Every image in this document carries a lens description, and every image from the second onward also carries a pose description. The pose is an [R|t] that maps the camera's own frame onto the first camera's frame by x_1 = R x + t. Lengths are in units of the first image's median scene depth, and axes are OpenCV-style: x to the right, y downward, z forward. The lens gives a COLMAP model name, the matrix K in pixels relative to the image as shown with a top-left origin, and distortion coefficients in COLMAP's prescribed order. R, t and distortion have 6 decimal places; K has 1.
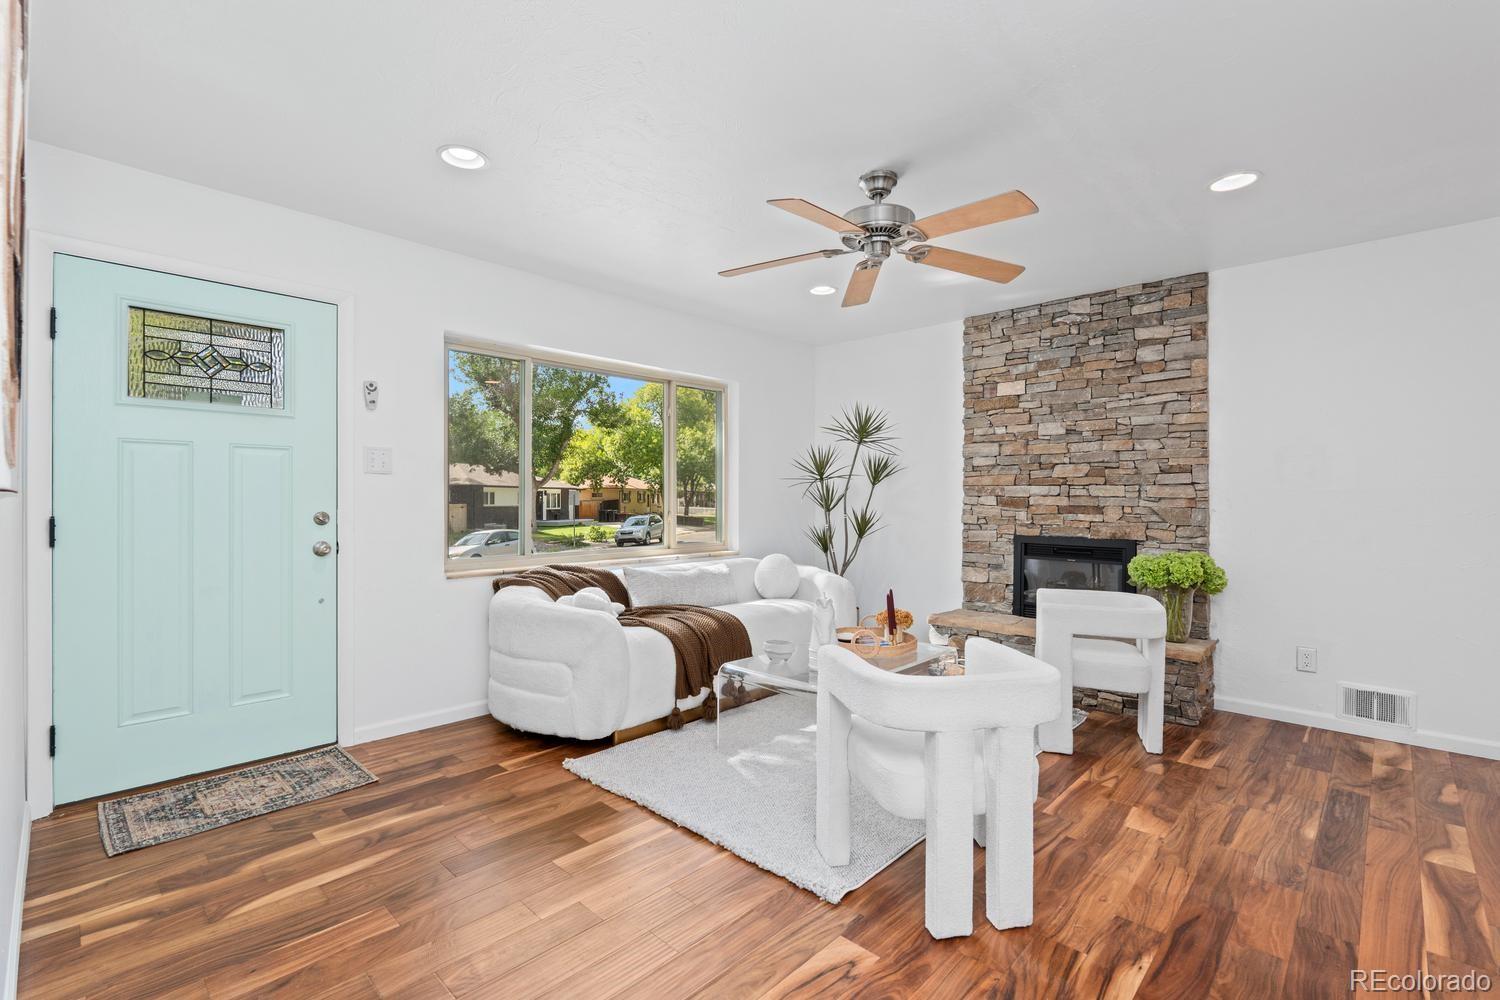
lens RADIAL K [[672.8, 0, 750.0], [0, 672.8, 500.0], [0, 0, 1]] dist [-0.004355, -0.000016]
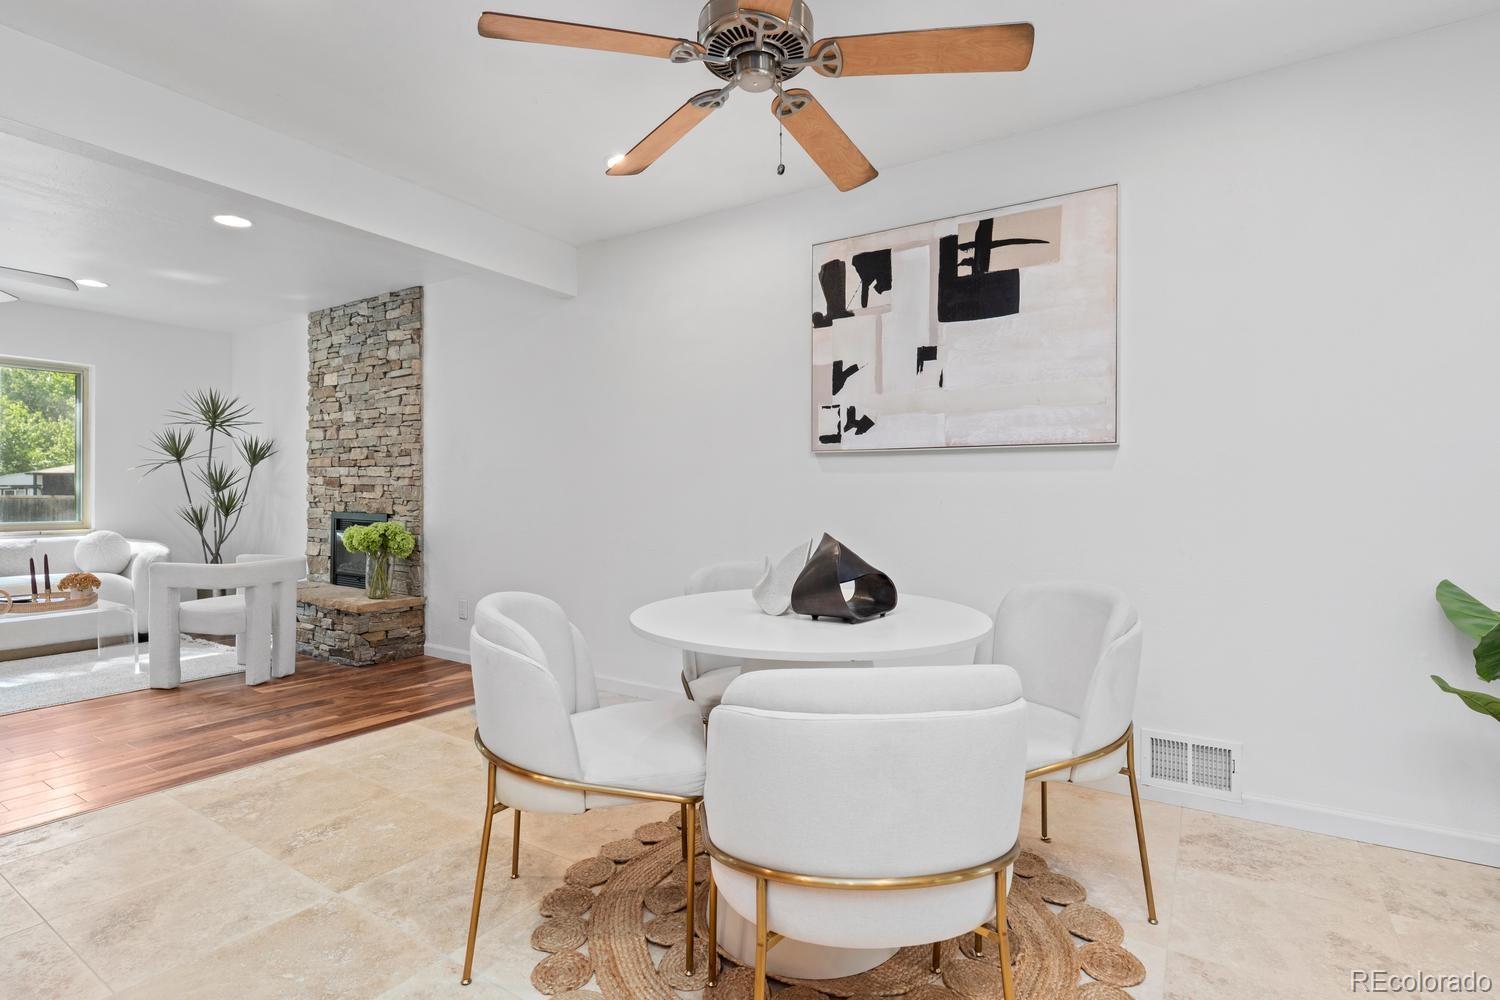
lens RADIAL K [[732.0, 0, 754.0], [0, 732.0, 493.6], [0, 0, 1]] dist [-0.003240, 0.000264]
pose [[0.981874, 0.000692, 0.189533, 0.909467], [-0.001134, 0.999997, 0.002224, 0.020342], [-0.189531, -0.002398, 0.981872, -0.339858]]
